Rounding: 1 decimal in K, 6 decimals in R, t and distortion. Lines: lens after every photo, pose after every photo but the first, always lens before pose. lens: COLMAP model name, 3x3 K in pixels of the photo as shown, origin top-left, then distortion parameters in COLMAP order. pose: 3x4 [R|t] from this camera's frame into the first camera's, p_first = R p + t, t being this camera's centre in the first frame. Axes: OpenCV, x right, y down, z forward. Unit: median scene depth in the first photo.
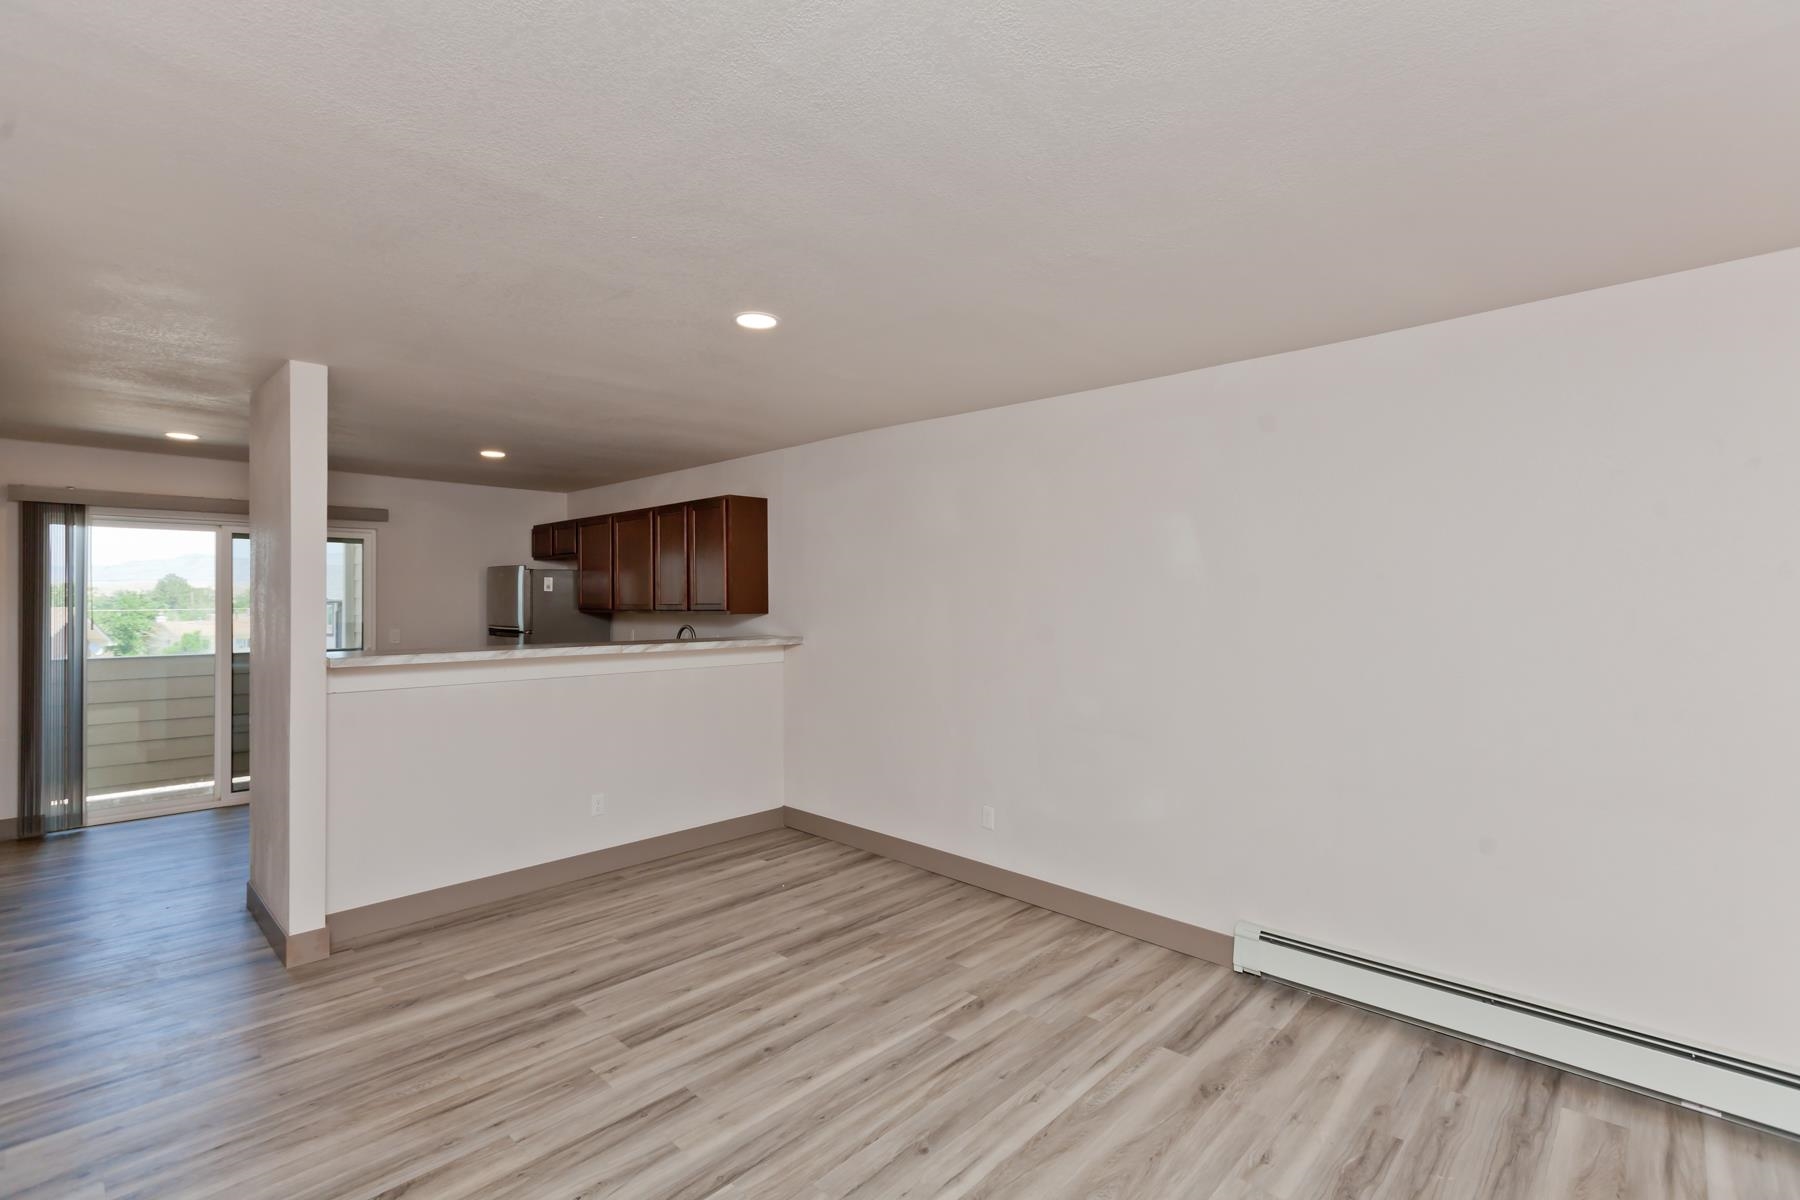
lens RADIAL K [[817.4, 0, 903.2], [0, 817.4, 599.2], [0, 0, 1]] dist [0.017567, -0.006689]
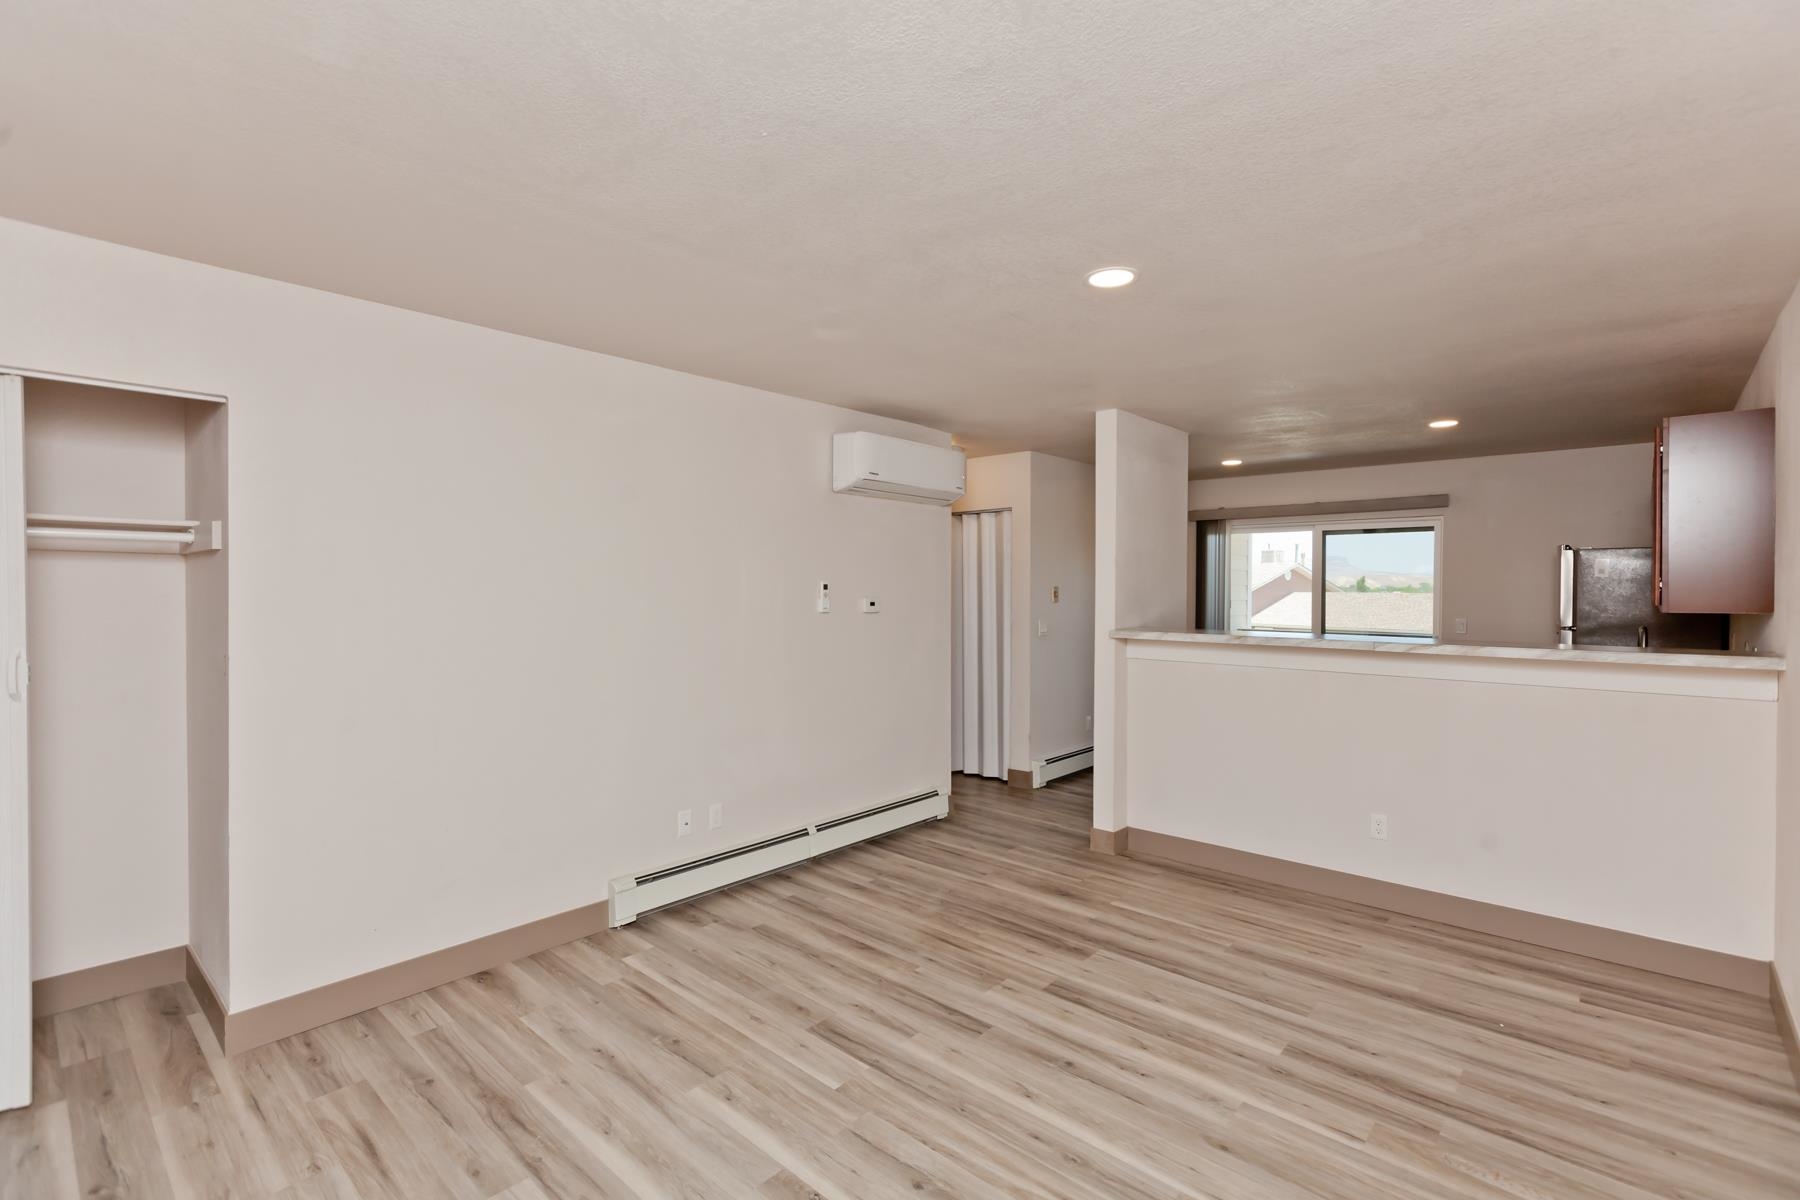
lens RADIAL K [[817.4, 0, 903.2], [0, 817.4, 599.2], [0, 0, 1]] dist [0.017567, -0.006689]
pose [[0.022708, 0.014184, -0.999642, 0.616544], [-0.000109, 0.999899, 0.014185, 0.002120], [0.999742, -0.000213, 0.022708, 0.635880]]
